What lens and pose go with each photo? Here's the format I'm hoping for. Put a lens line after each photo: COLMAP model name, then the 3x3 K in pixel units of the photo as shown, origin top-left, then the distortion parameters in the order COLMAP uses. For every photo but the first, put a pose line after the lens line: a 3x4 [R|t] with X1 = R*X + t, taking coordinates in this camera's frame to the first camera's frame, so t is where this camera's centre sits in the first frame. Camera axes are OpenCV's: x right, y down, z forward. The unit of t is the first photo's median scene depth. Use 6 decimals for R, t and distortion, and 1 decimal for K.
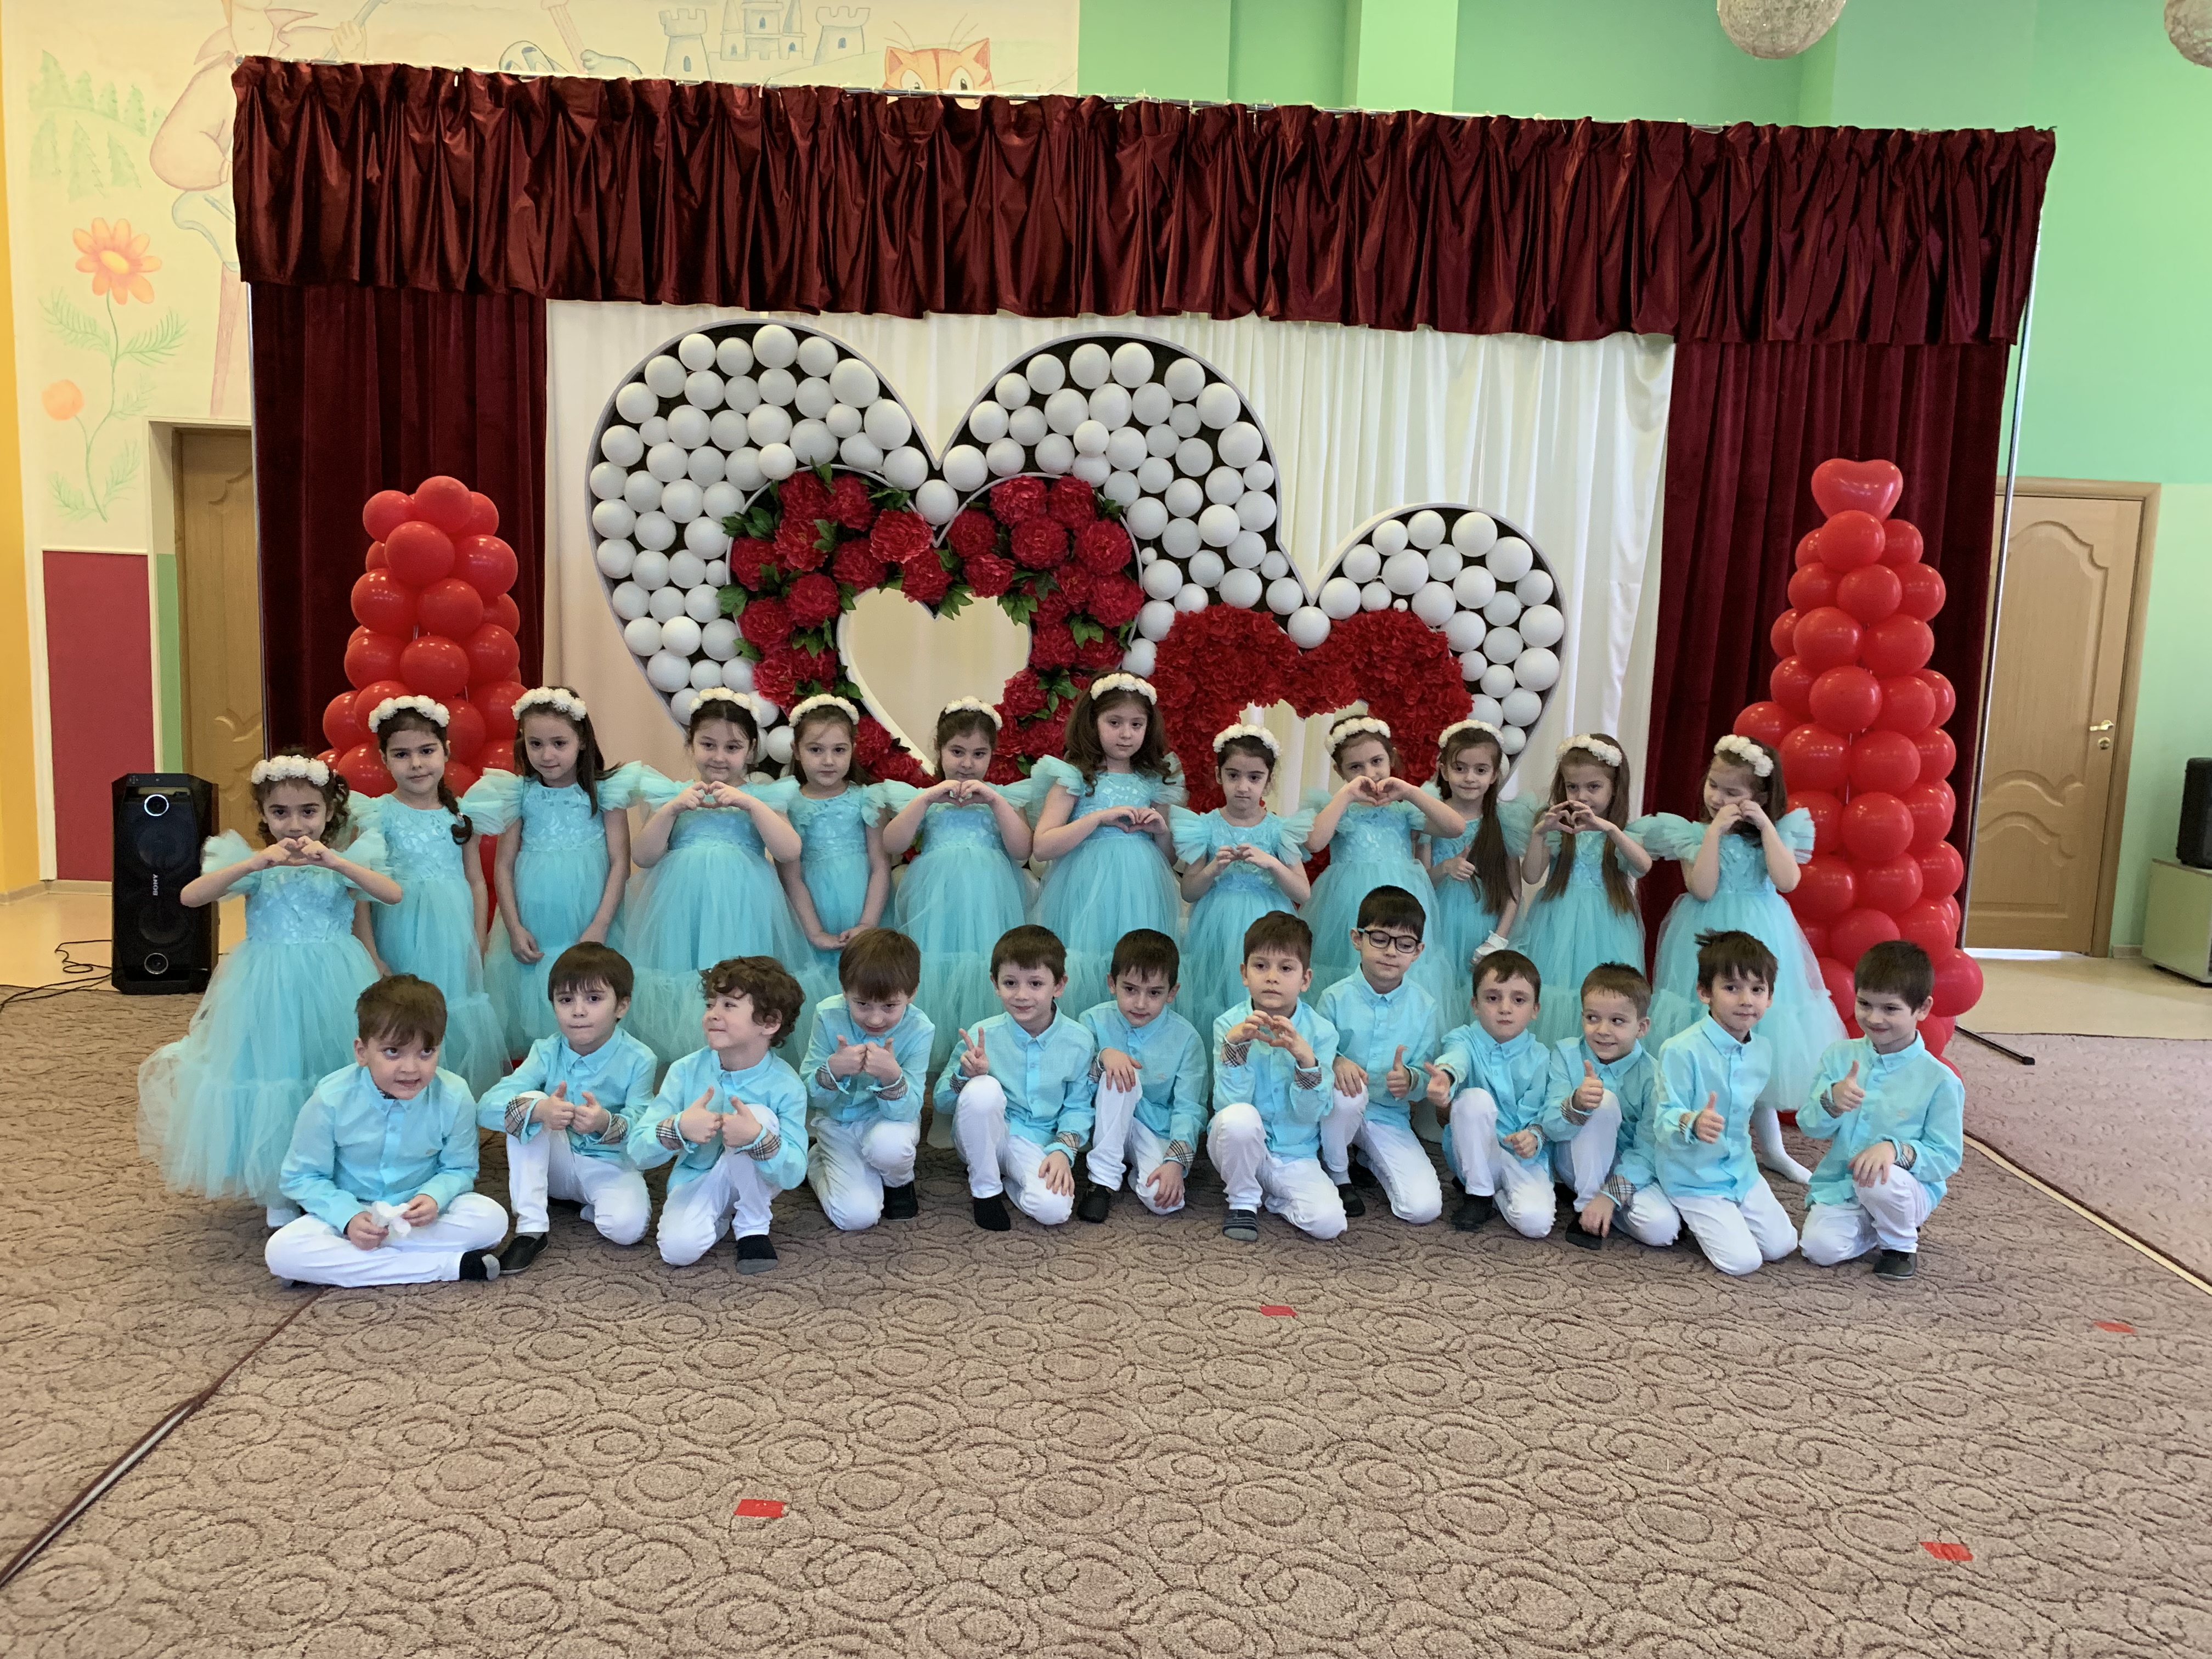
lens RADIAL K [[1652.3, 0, 1131.5], [0, 1652.3, 823.8], [0, 0, 1]] dist [0.035331, -0.043115]
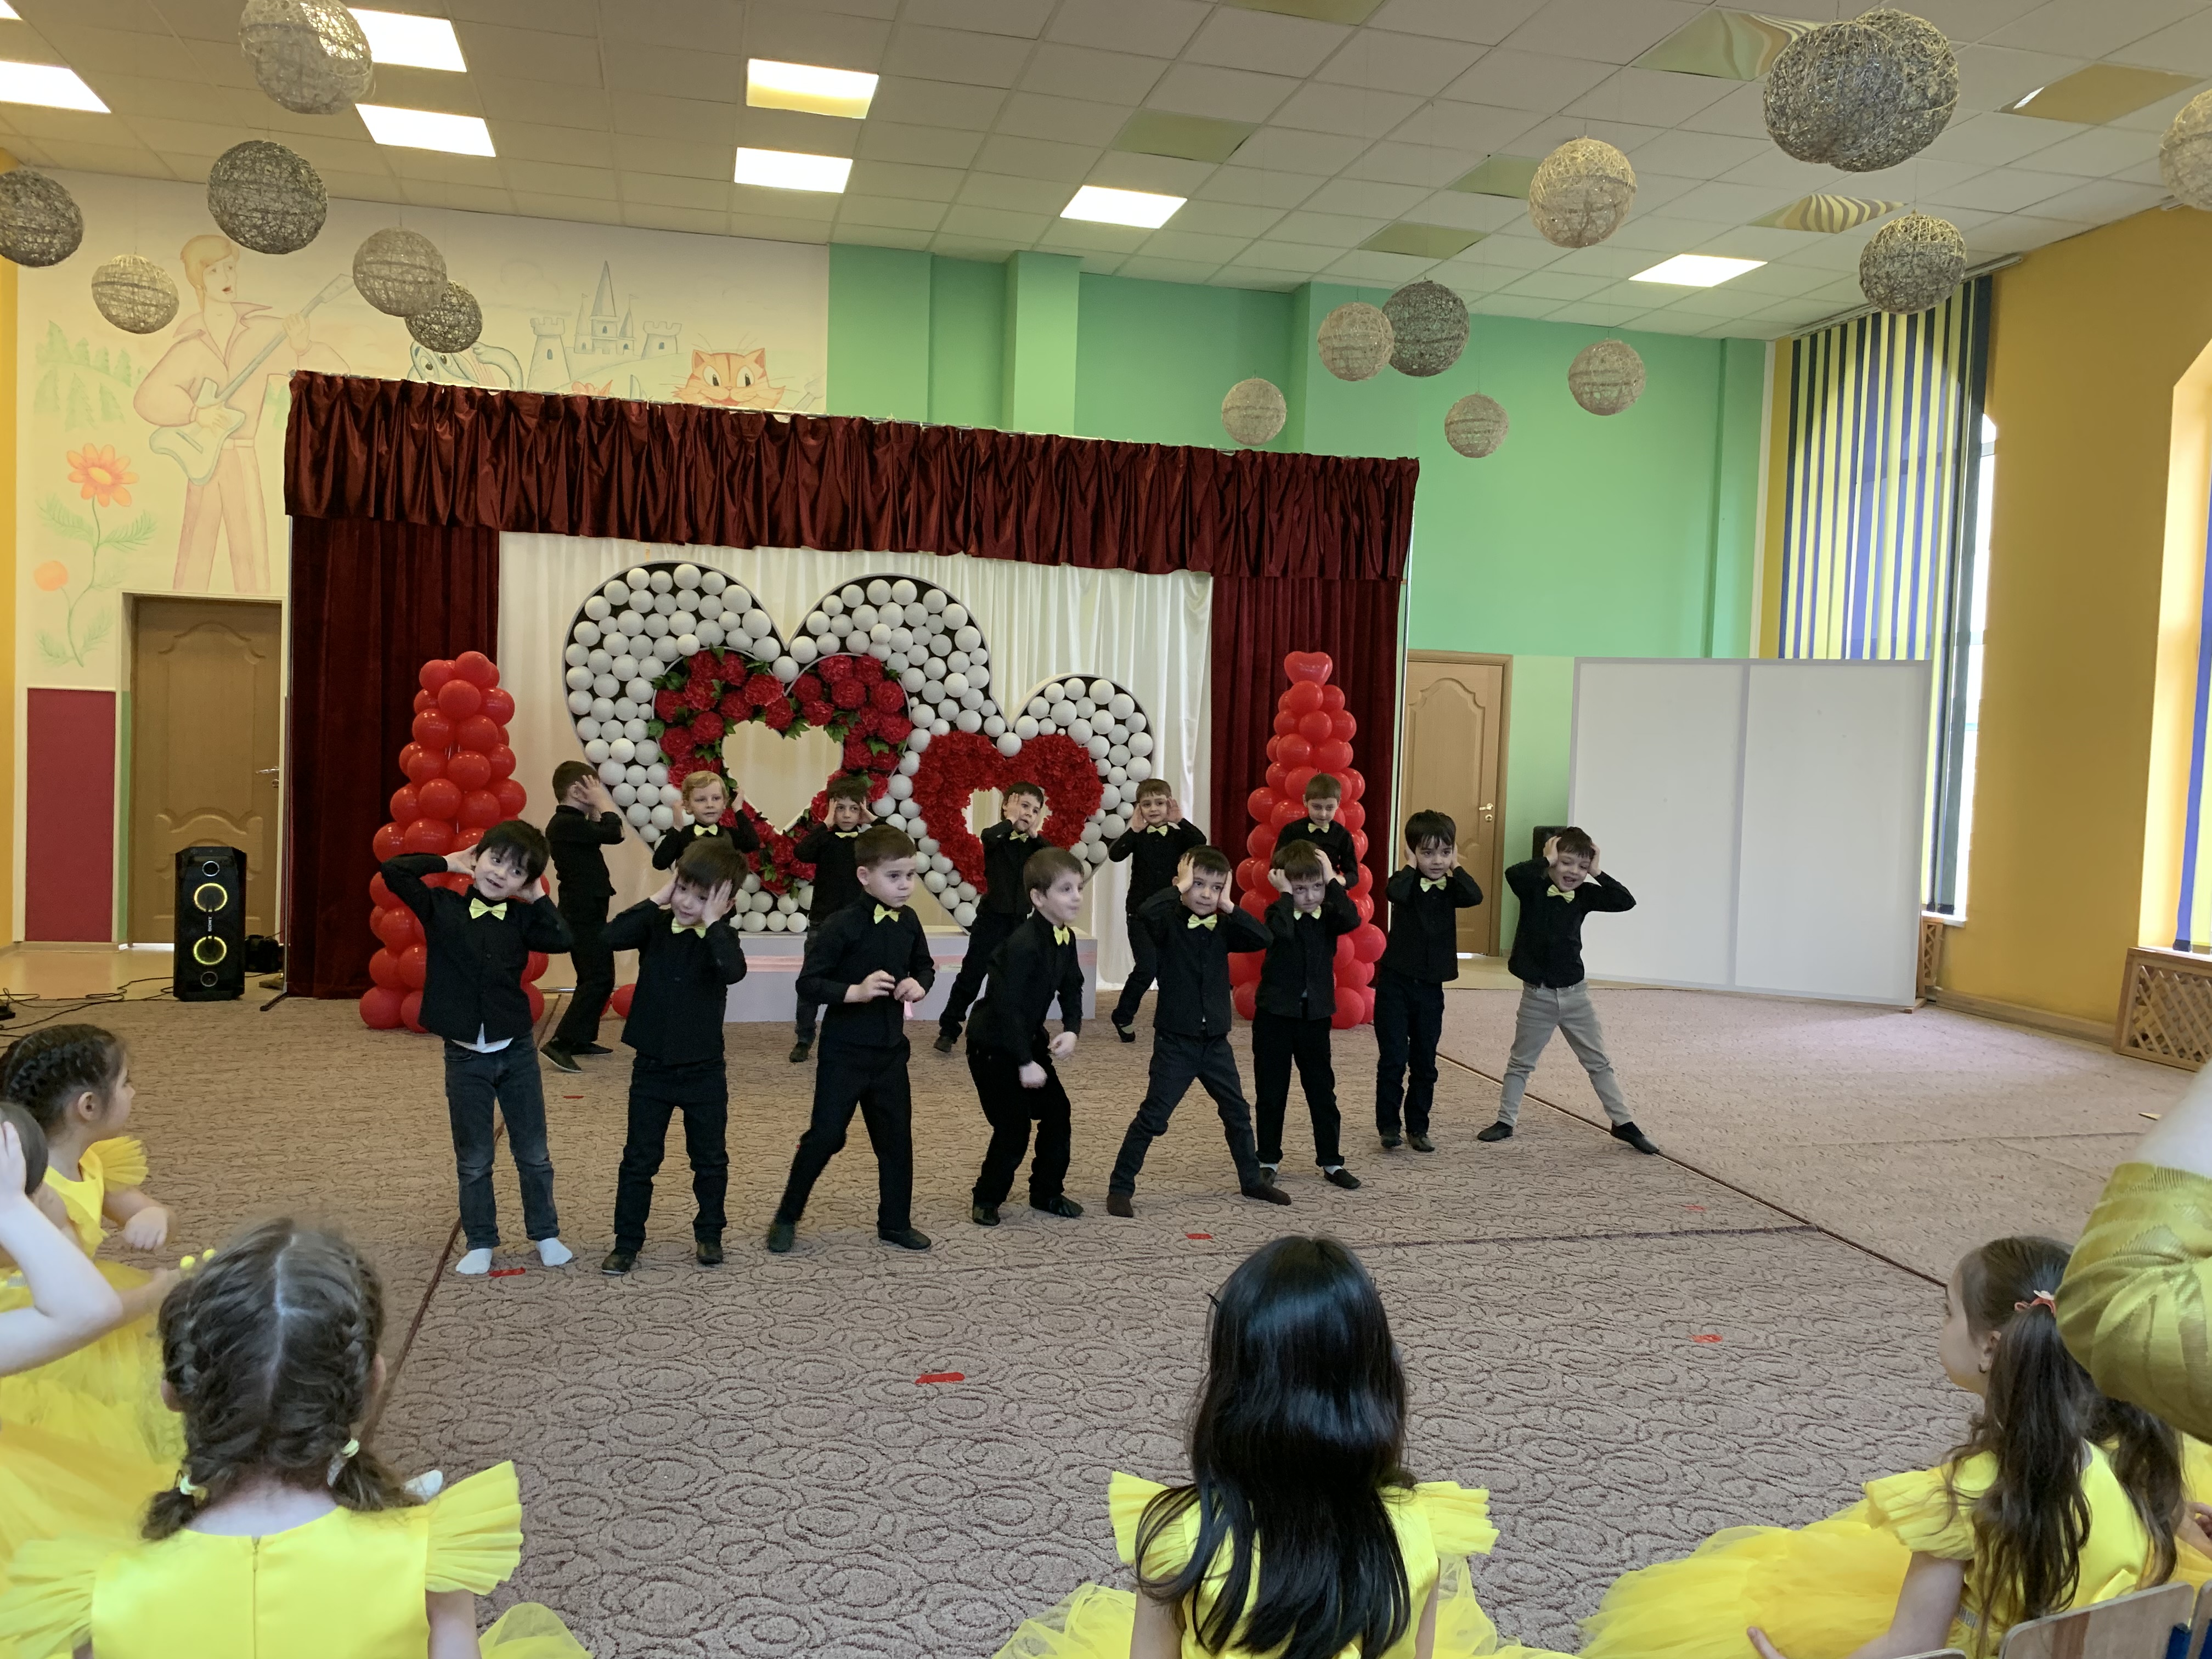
lens RADIAL K [[1652.3, 0, 1113.2], [0, 1652.3, 815.4], [0, 0, 1]] dist [0.035331, -0.043115]
pose [[0.974405, -0.010431, 0.224559, -0.170523], [0.027442, 0.996971, -0.072765, 0.080224], [-0.223120, 0.077065, 0.971740, -0.669036]]
